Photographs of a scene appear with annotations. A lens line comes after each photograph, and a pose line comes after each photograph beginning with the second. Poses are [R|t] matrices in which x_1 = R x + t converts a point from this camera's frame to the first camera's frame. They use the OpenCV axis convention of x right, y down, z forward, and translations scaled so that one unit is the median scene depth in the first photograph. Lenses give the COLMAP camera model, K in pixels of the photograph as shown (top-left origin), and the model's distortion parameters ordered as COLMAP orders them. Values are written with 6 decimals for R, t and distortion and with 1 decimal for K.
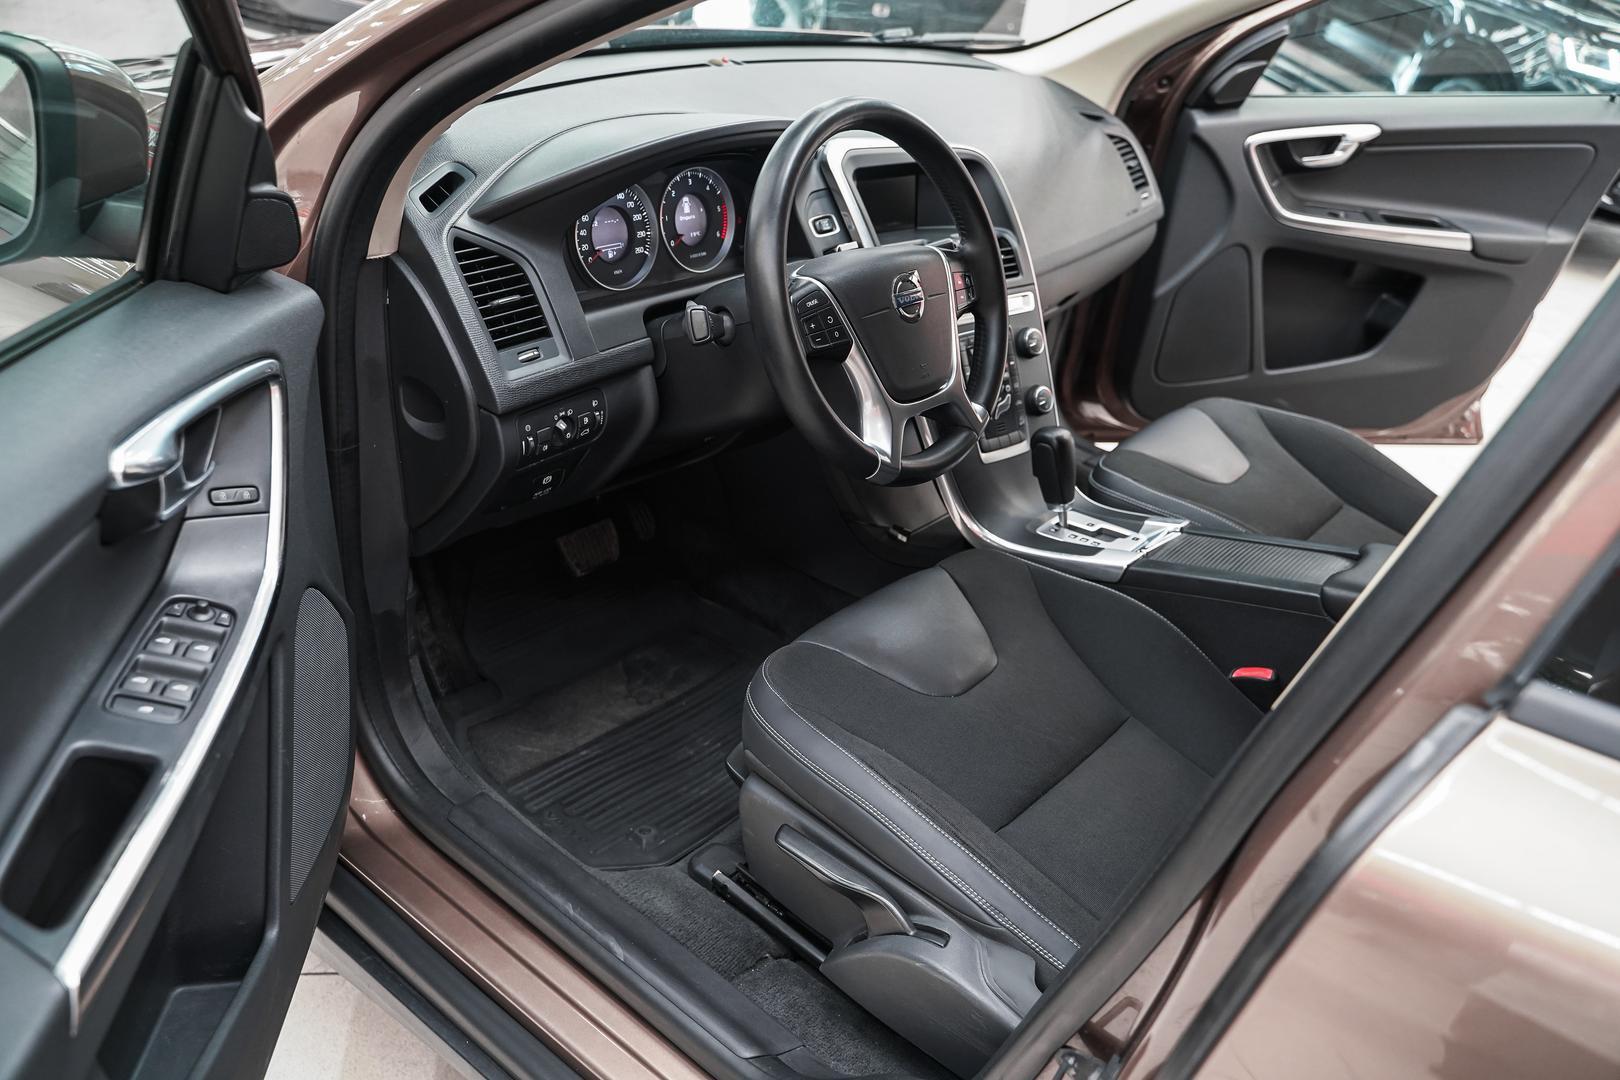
lens RADIAL K [[1295.1, 0, 808.8], [0, 1295.1, 527.1], [0, 0, 1]] dist [-0.023720, 0.031577]
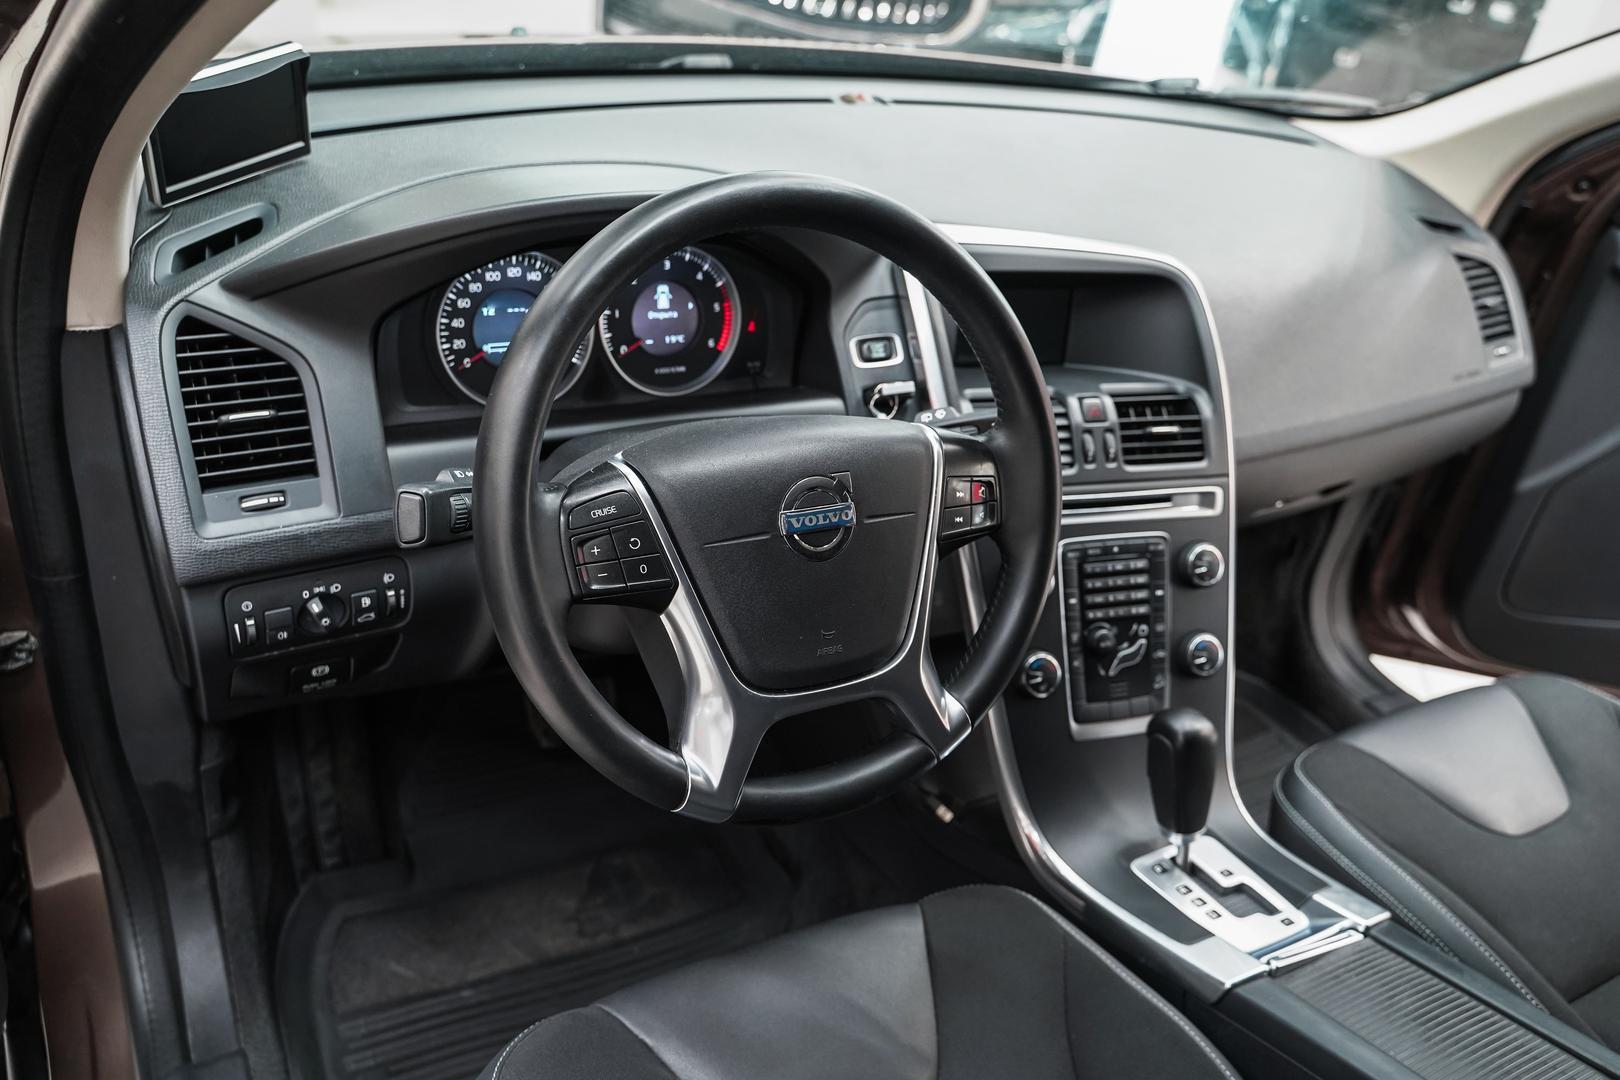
lens RADIAL K [[1295.1, 0, 817.3], [0, 1295.1, 535.9], [0, 0, 1]] dist [-0.023720, 0.031577]
pose [[0.933654, 0.185955, -0.306122, 0.197034], [-0.190914, 0.981508, 0.013944, -0.135746], [0.303054, 0.045424, 0.951890, 0.340328]]
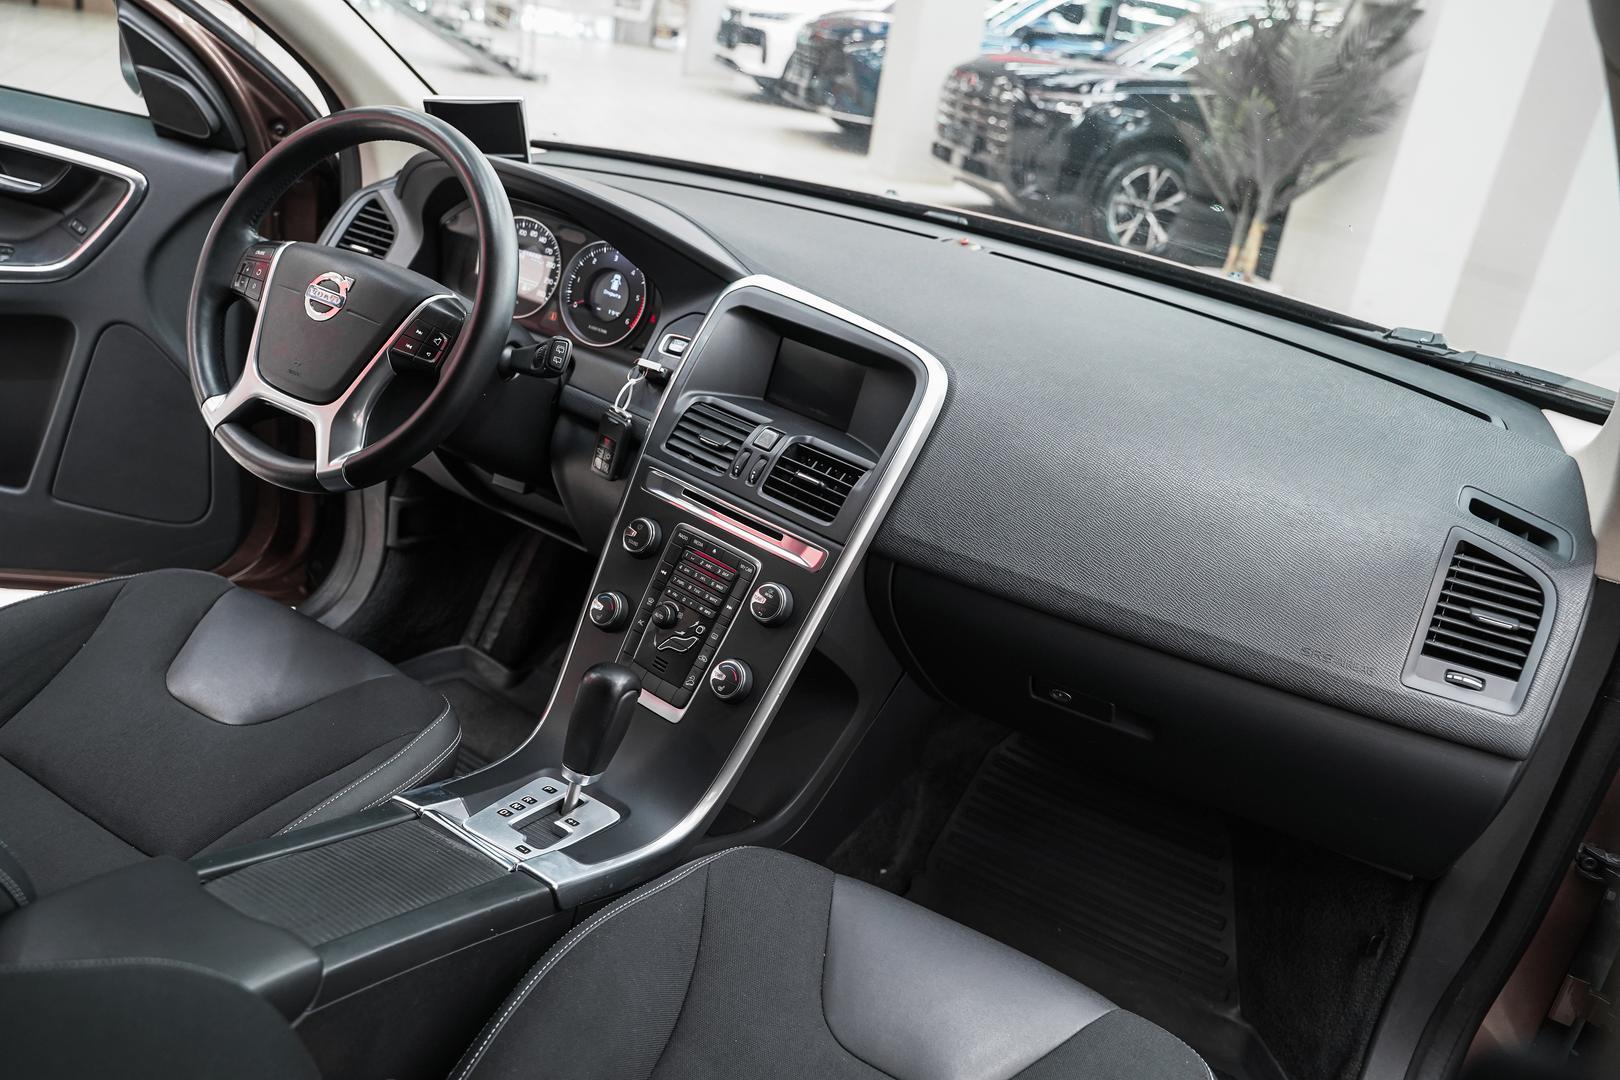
lens RADIAL K [[1295.1, 0, 809.8], [0, 1295.1, 538.0], [0, 0, 1]] dist [-0.023720, 0.031577]
pose [[0.182847, 0.304379, -0.934837, 0.839434], [-0.586296, 0.797044, 0.144839, -0.294493], [0.789192, 0.521608, 0.324193, 0.816436]]
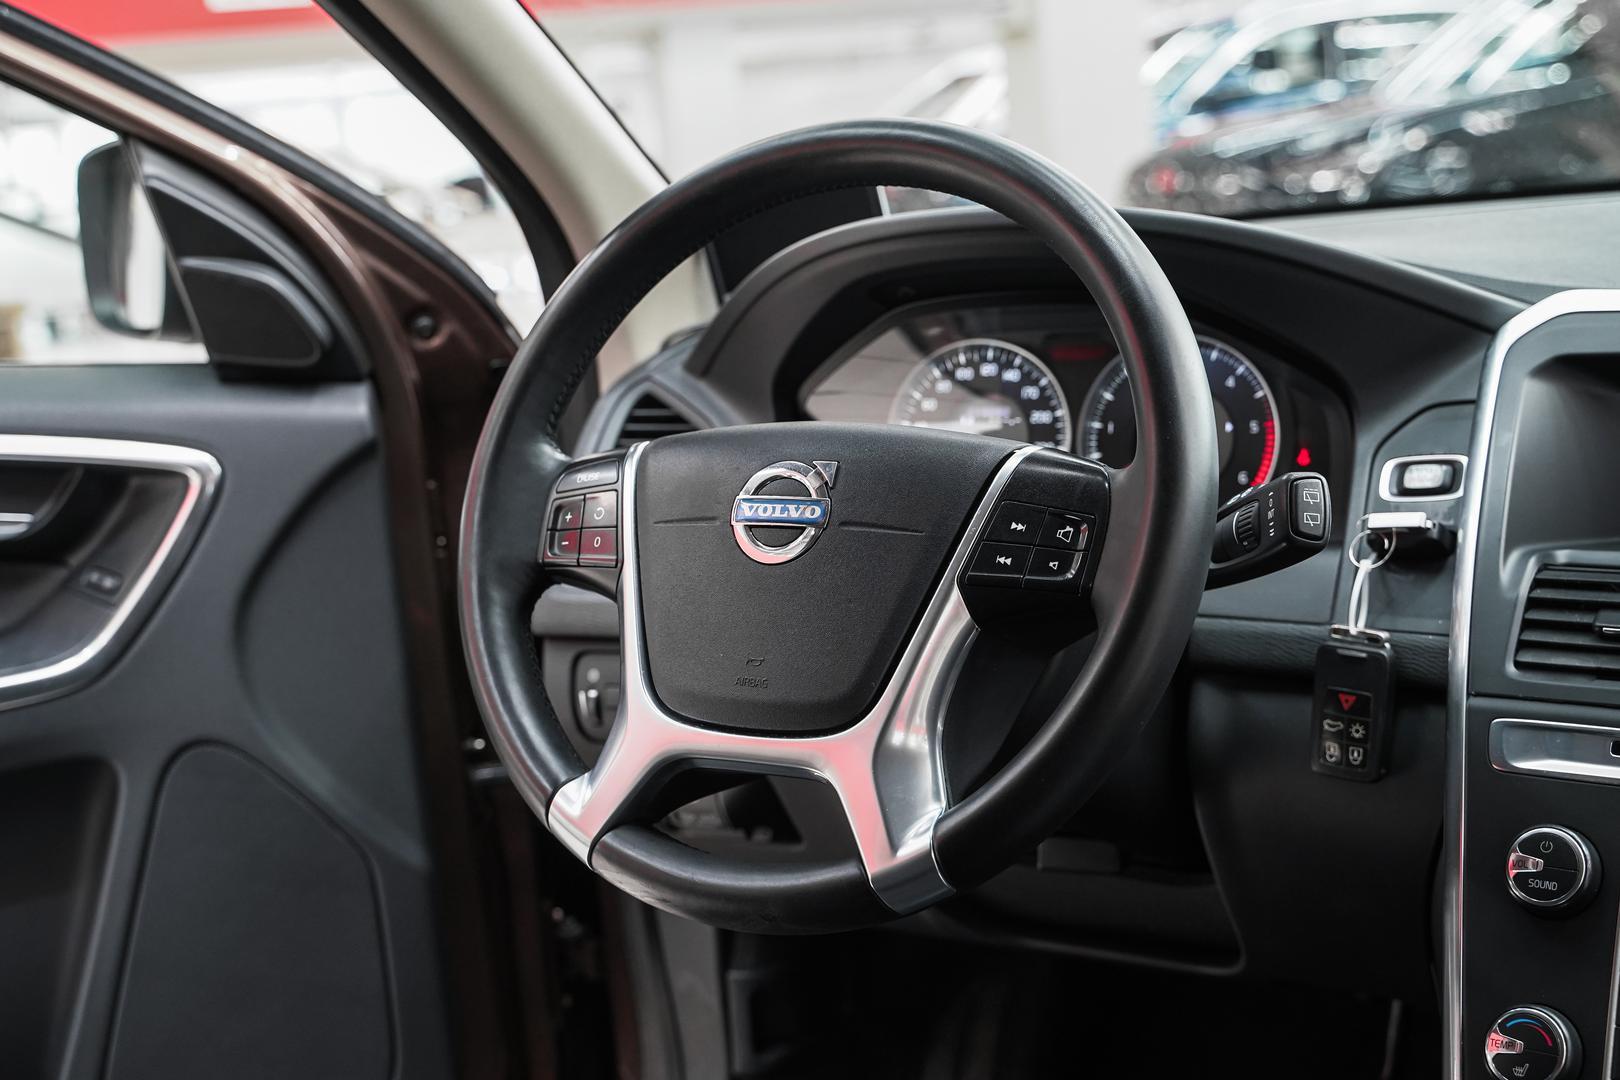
lens RADIAL K [[2084.5, 0, 783.2], [0, 2084.5, 515.5], [0, 0, 1]] dist [0.005272, 0.000000]
pose [[0.156048, 0.037216, -0.987048, 0.613378], [-0.379637, 0.924793, -0.025150, -0.120922], [0.911880, 0.378645, 0.158441, 0.677621]]
